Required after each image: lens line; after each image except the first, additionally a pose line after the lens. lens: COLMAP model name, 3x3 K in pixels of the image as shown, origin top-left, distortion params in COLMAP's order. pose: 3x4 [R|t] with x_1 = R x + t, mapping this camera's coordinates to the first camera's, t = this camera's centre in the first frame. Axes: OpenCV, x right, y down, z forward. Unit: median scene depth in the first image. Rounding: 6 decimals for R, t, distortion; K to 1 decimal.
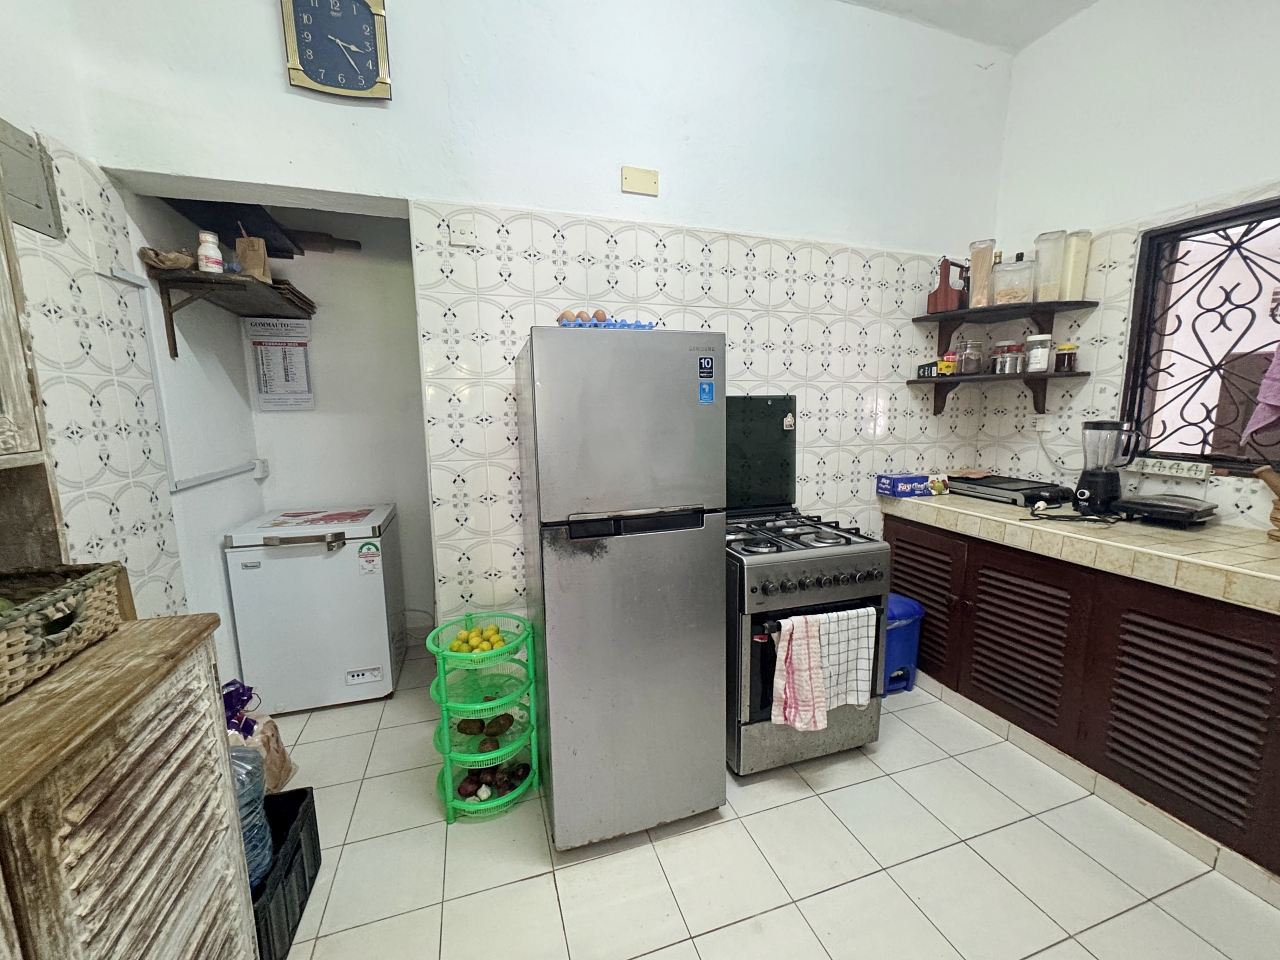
lens RADIAL K [[511.5, 0, 638.4], [0, 511.5, 481.5], [0, 0, 1]] dist [-0.001837, 0.000119]
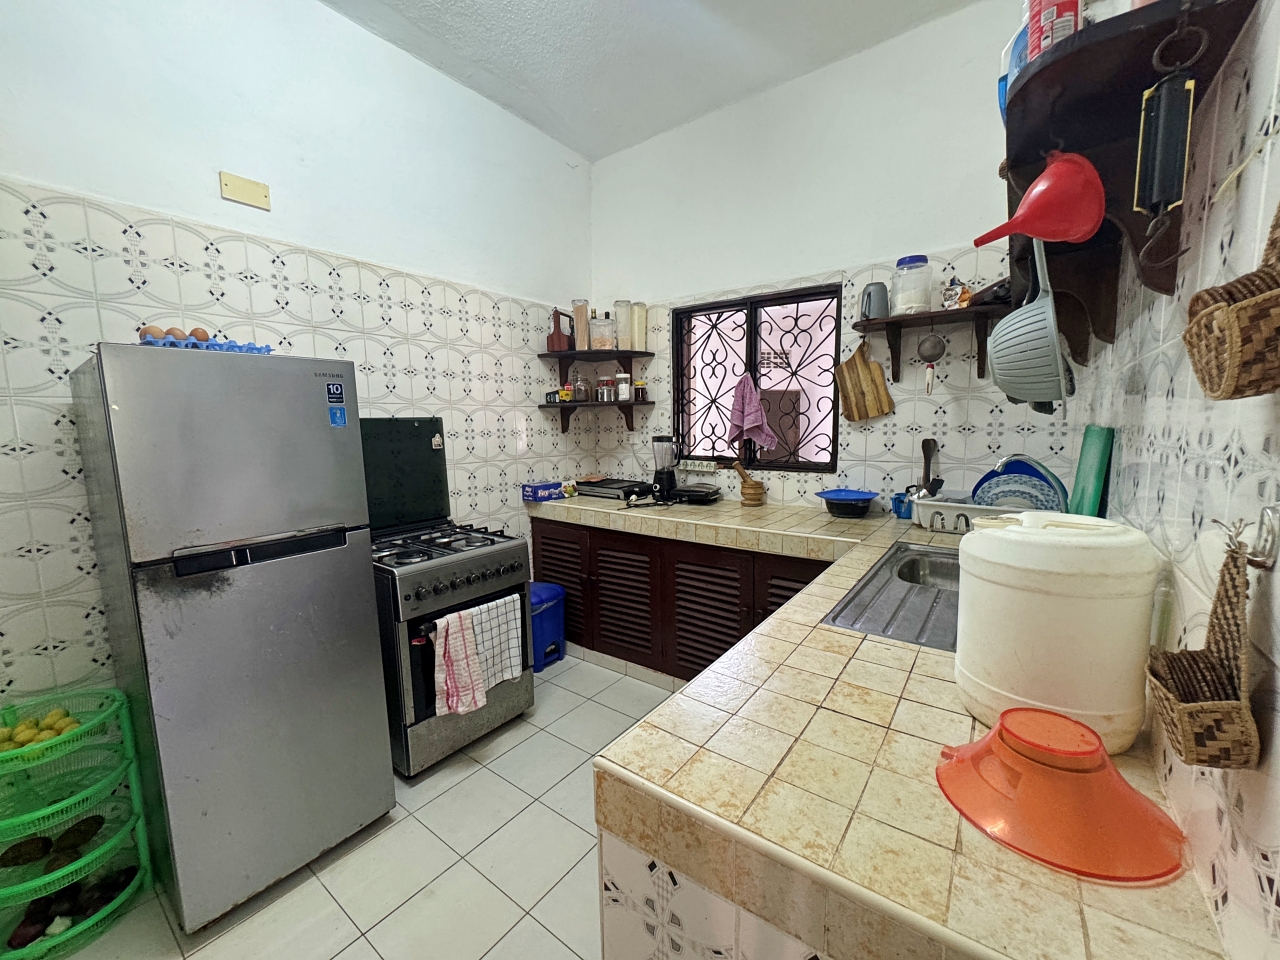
lens RADIAL K [[511.5, 0, 637.3], [0, 511.5, 482.5], [0, 0, 1]] dist [-0.001837, 0.000119]
pose [[0.820728, -0.069423, 0.567086, 0.024415], [0.087706, 0.996134, -0.004989, 0.015054], [-0.564547, 0.053831, 0.823644, -0.153090]]
